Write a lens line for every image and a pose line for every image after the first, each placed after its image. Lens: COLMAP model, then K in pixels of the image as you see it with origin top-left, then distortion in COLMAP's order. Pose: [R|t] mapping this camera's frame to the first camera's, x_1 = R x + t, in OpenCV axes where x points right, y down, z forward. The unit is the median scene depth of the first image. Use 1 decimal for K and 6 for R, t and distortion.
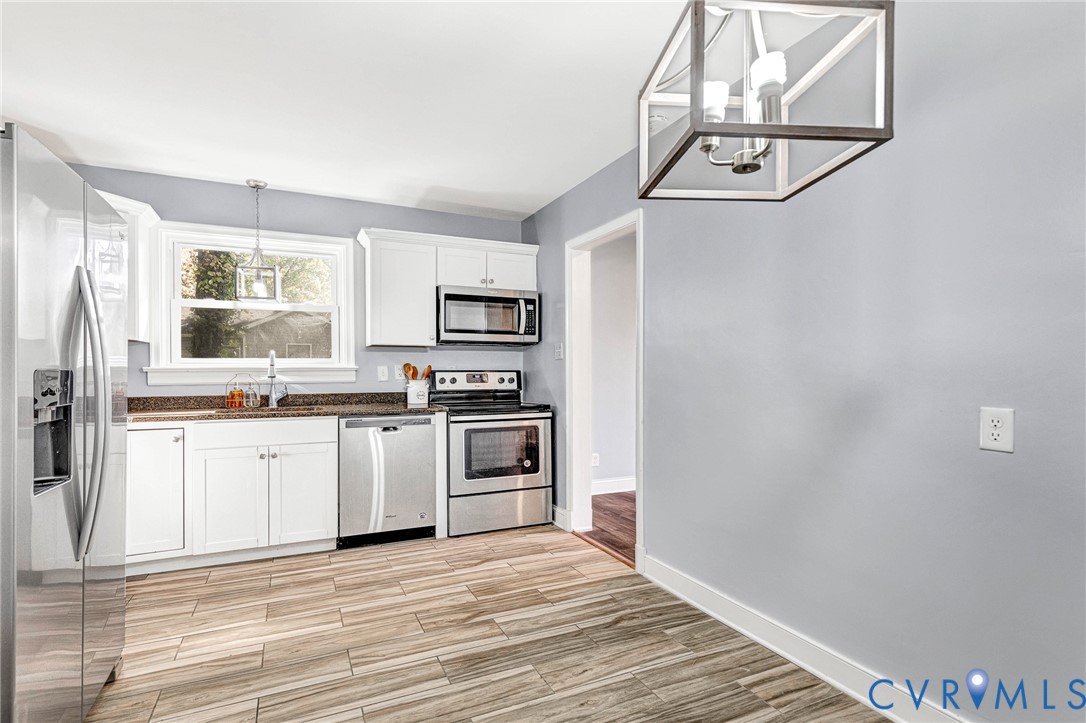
lens RADIAL K [[525.5, 0, 542.3], [0, 525.5, 366.1], [0, 0, 1]] dist [0.013950, -0.000985]
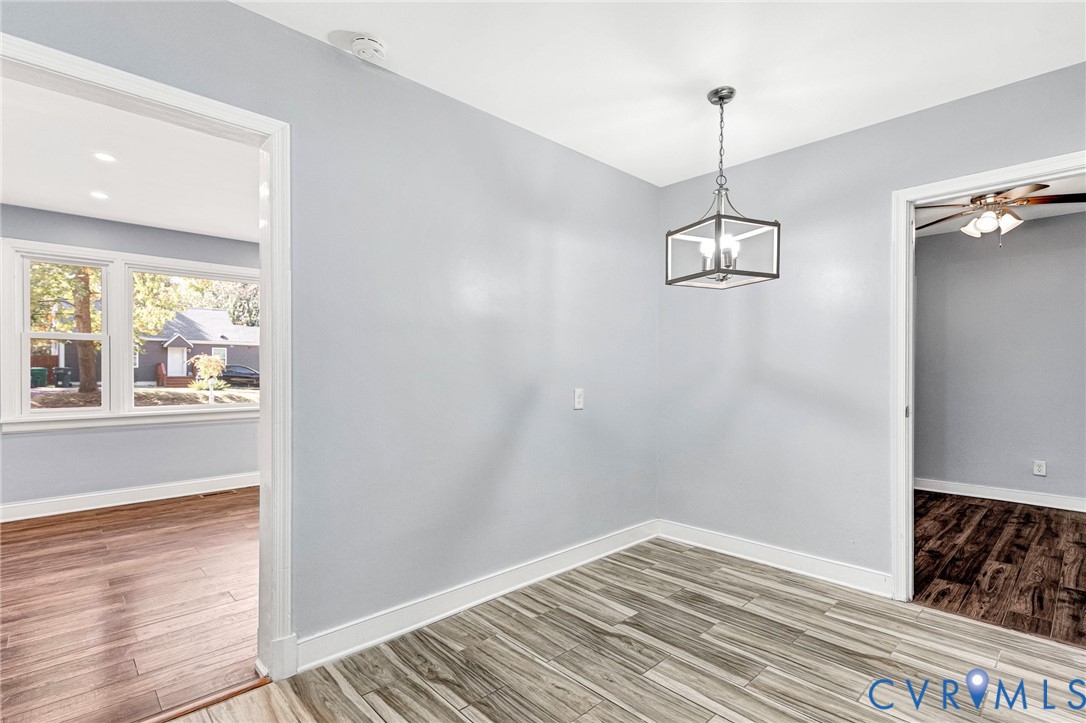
lens RADIAL K [[525.5, 0, 545.8], [0, 525.5, 366.3], [0, 0, 1]] dist [0.013950, -0.000985]
pose [[-0.297813, 0.004486, 0.954614, -0.744638], [-0.002731, 0.999981, -0.005551, -0.008354], [-0.954620, -0.004260, -0.297795, 1.159424]]
